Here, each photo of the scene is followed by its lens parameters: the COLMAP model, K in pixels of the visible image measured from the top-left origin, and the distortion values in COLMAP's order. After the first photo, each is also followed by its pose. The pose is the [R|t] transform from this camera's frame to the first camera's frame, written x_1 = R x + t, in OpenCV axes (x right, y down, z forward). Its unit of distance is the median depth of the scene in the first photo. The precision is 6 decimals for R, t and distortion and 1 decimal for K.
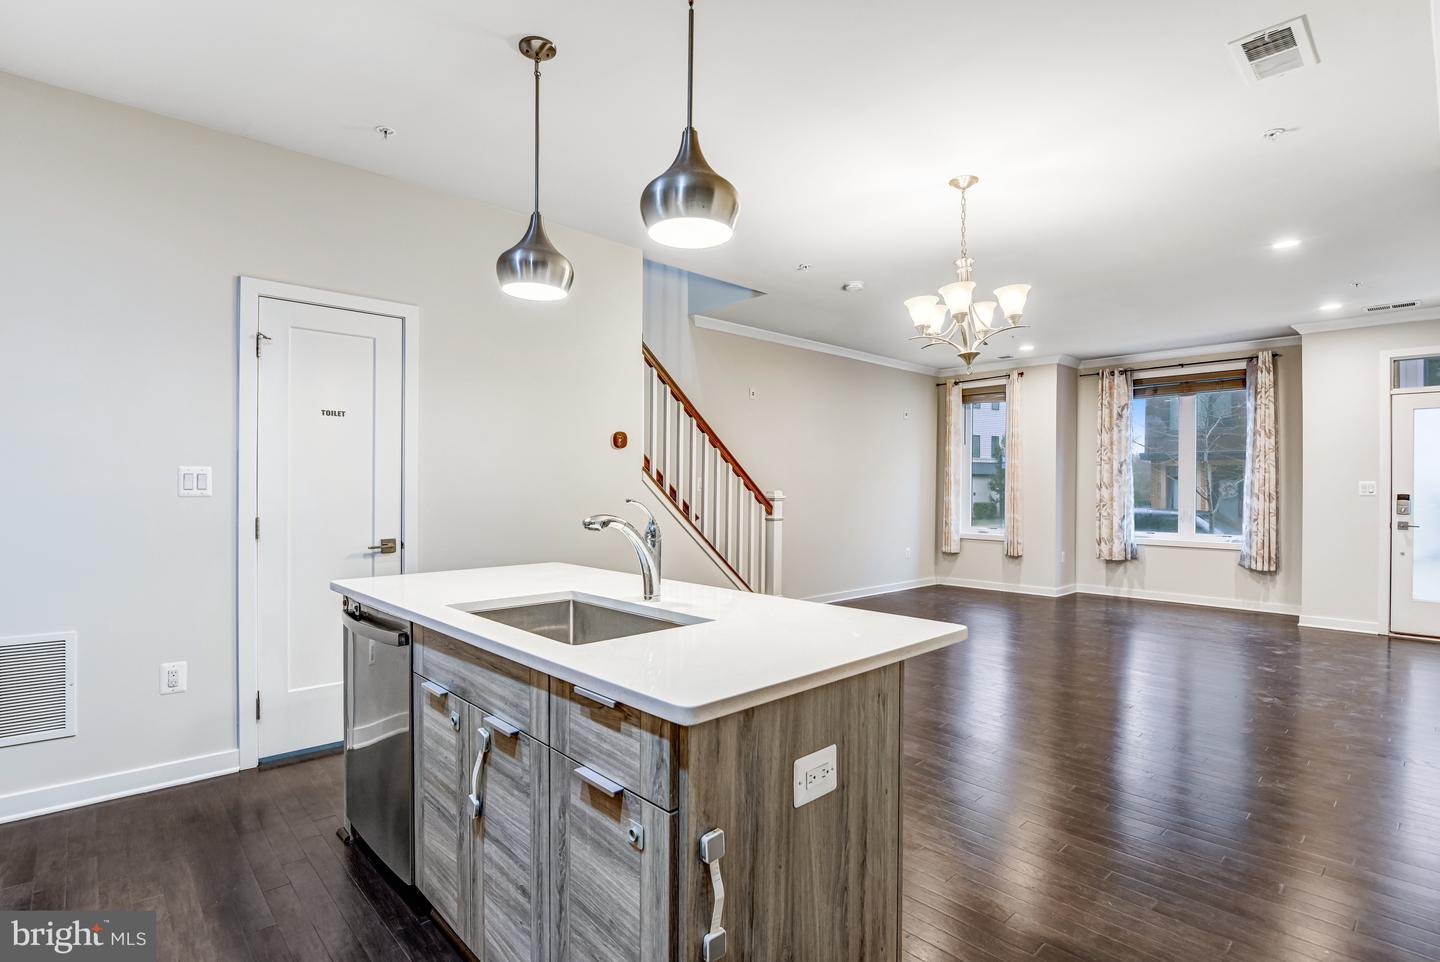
lens RADIAL K [[702.2, 0, 725.7], [0, 702.2, 487.6], [0, 0, 1]] dist [-0.015176, -0.001147]
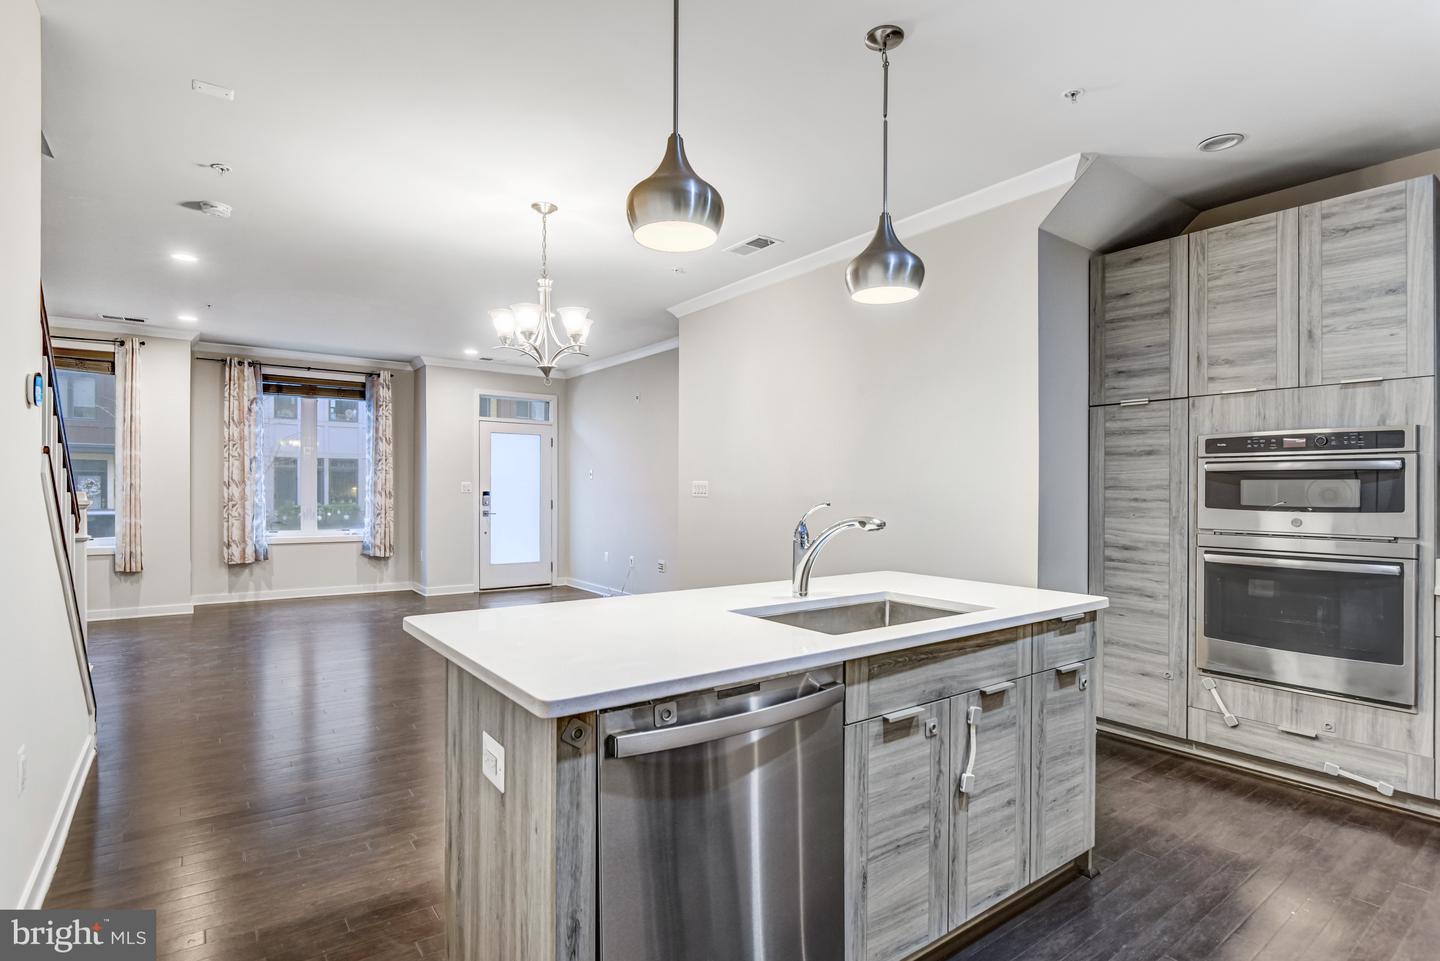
lens RADIAL K [[712.2, 0, 717.0], [0, 712.2, 480.0], [0, 0, 1]] dist [-0.009836, -0.000364]
pose [[0.124160, 0.009777, 0.992214, -0.336723], [-0.004710, 0.999946, -0.009263, -0.002072], [-0.992251, -0.003523, 0.124199, 0.276747]]
